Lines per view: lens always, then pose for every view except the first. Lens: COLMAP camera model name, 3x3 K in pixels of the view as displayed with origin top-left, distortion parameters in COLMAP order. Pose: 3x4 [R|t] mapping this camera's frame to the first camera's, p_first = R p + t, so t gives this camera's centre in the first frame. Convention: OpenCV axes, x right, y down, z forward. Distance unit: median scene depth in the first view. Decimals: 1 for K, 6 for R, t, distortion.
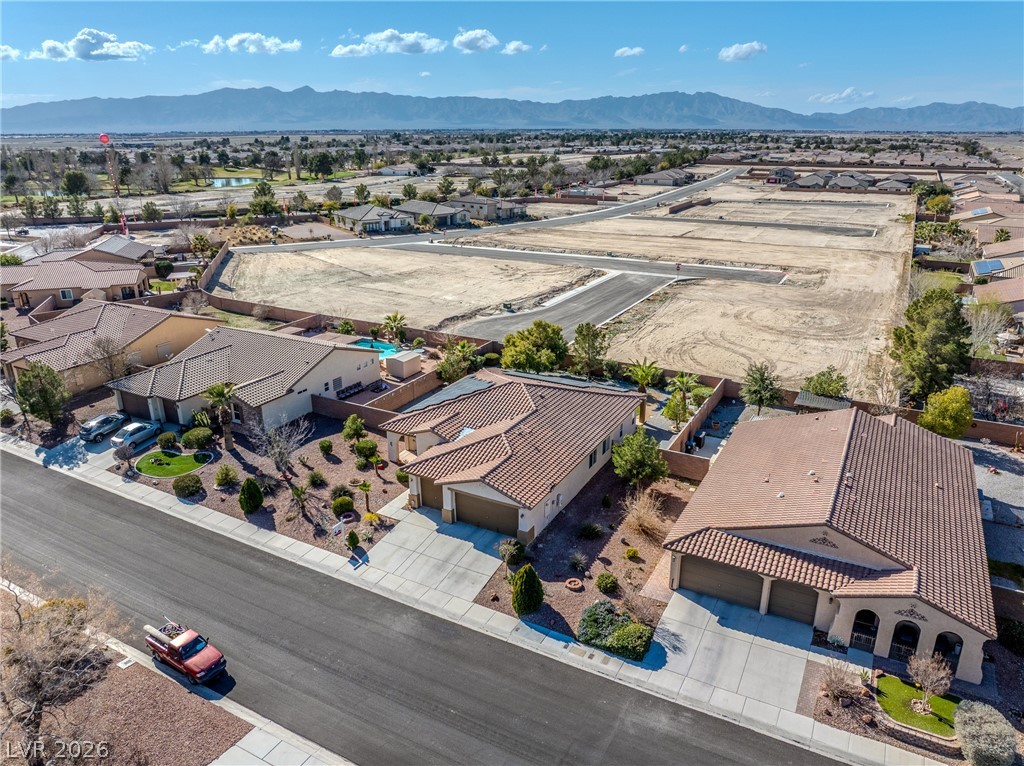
lens RADIAL K [[723.8, 0, 513.0], [0, 723.8, 376.1], [0, 0, 1]] dist [-0.039312, 0.005893]
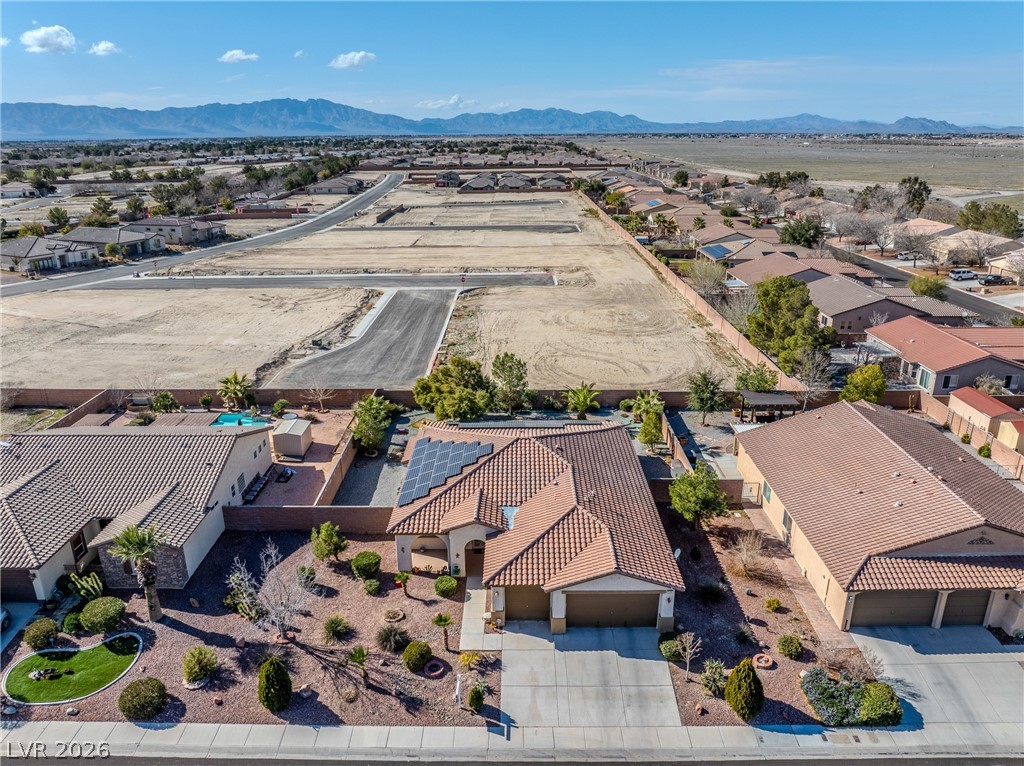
lens RADIAL K [[723.8, 0, 514.7], [0, 723.8, 378.5], [0, 0, 1]] dist [-0.039312, 0.005893]
pose [[0.878893, -0.156204, 0.450719, -0.218056], [0.158608, 0.986800, 0.032710, -0.051922], [-0.449879, 0.042739, 0.892066, 0.150284]]
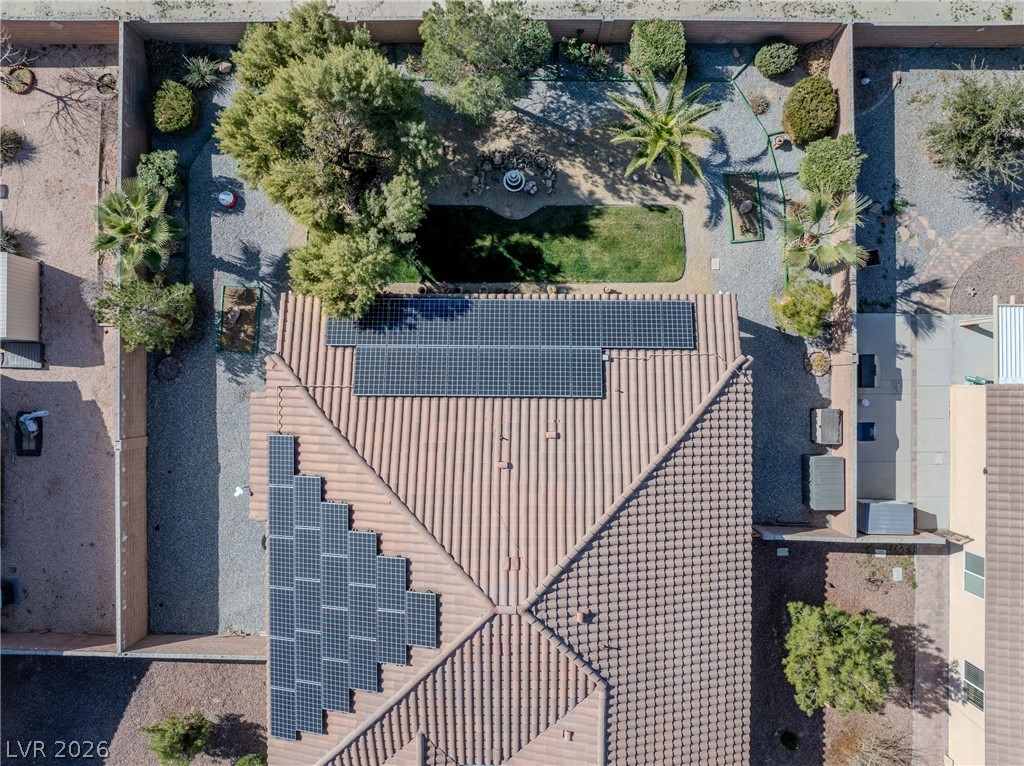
lens RADIAL K [[723.8, 0, 516.2], [0, 723.8, 383.7], [0, 0, 1]] dist [-0.039312, 0.005893]
pose [[0.878018, -0.478607, 0.004393, 0.037564], [0.158130, 0.298734, 0.941144, -0.220418], [-0.451751, -0.825647, 0.337976, 0.570051]]
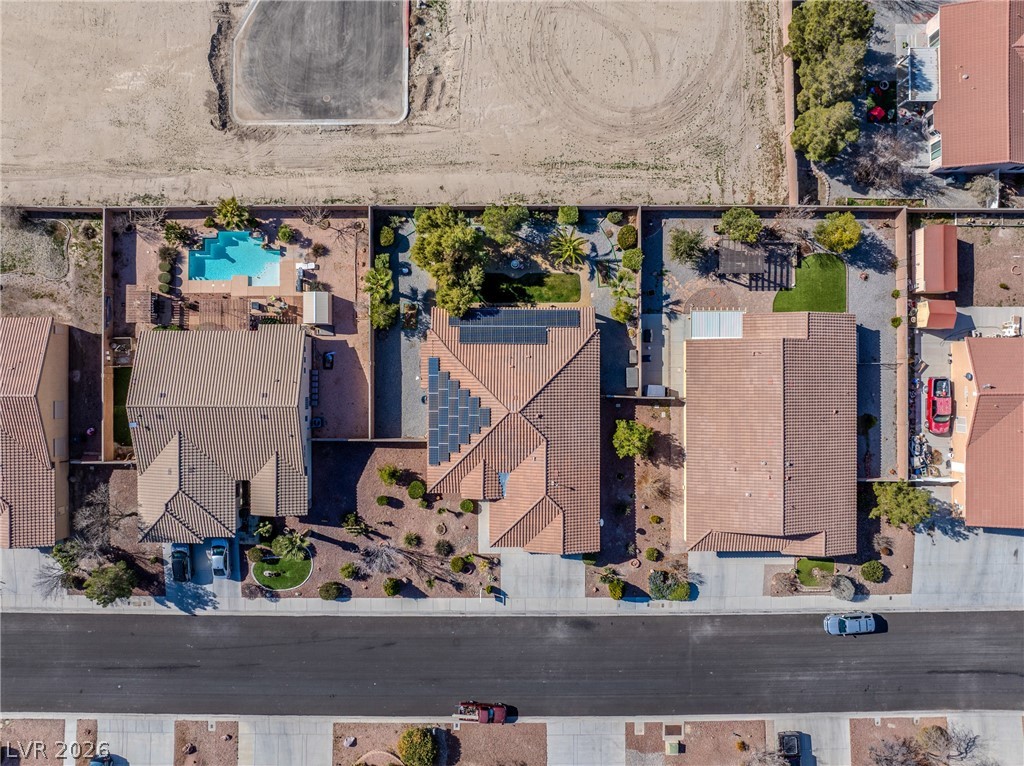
lens RADIAL K [[723.8, 0, 513.4], [0, 723.8, 381.0], [0, 0, 1]] dist [-0.039312, 0.005893]
pose [[0.877187, -0.480148, -0.000724, 0.017832], [0.162031, 0.294596, 0.941785, -0.629739], [-0.451983, -0.826239, 0.336215, 0.388591]]
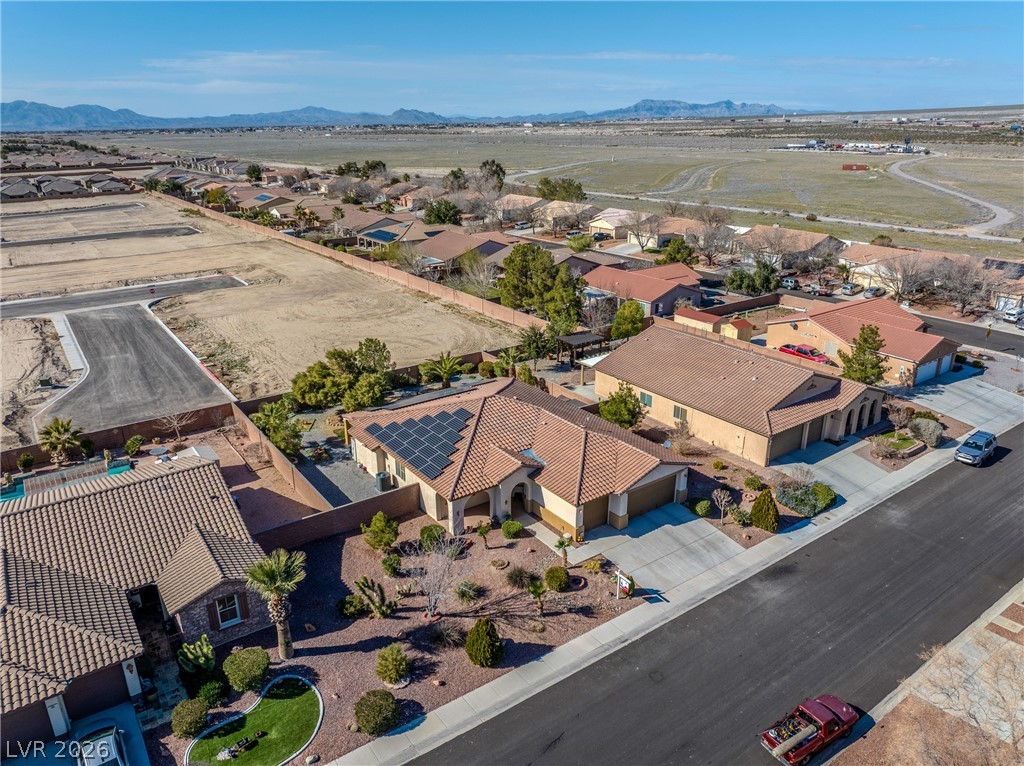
lens RADIAL K [[723.8, 0, 516.2], [0, 723.8, 376.7], [0, 0, 1]] dist [-0.039312, 0.005893]
pose [[0.430820, -0.299868, 0.851160, -0.450451], [0.298657, 0.937407, 0.179086, -0.101019], [-0.851586, 0.177051, 0.493411, 0.297694]]
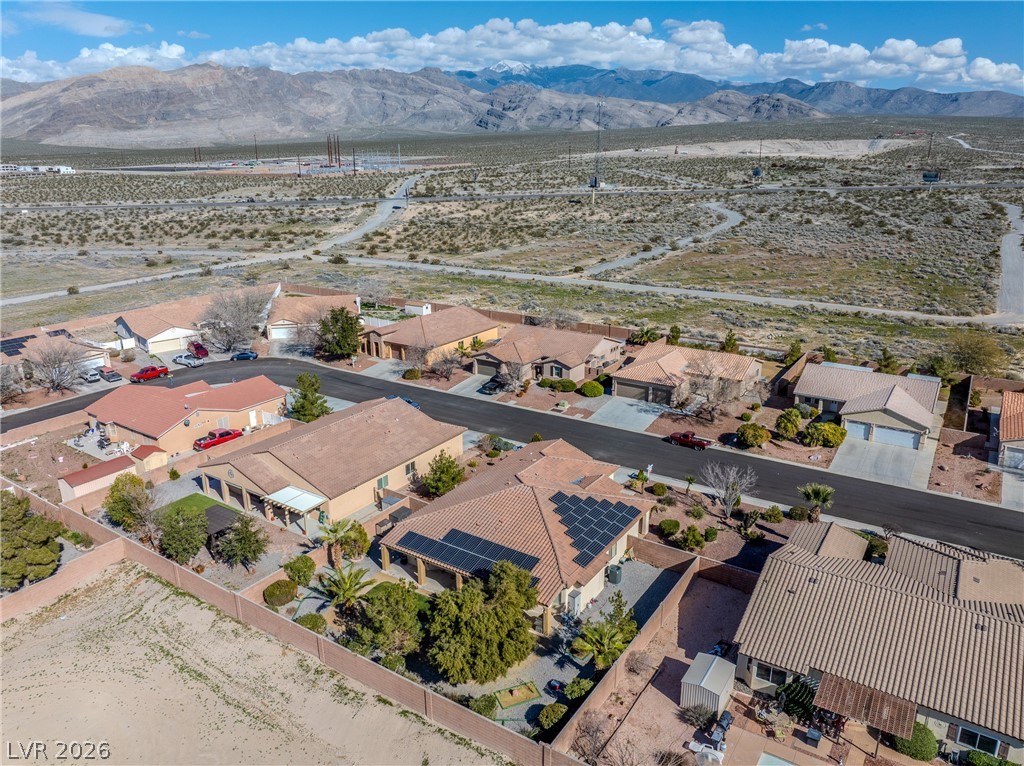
lens RADIAL K [[723.8, 0, 515.2], [0, 723.8, 380.4], [0, 0, 1]] dist [-0.039312, 0.005893]
pose [[-0.996634, -0.019255, 0.079688, -0.031318], [0.031952, 0.803926, 0.593871, -0.425209], [-0.075498, 0.594418, -0.800604, 1.021381]]
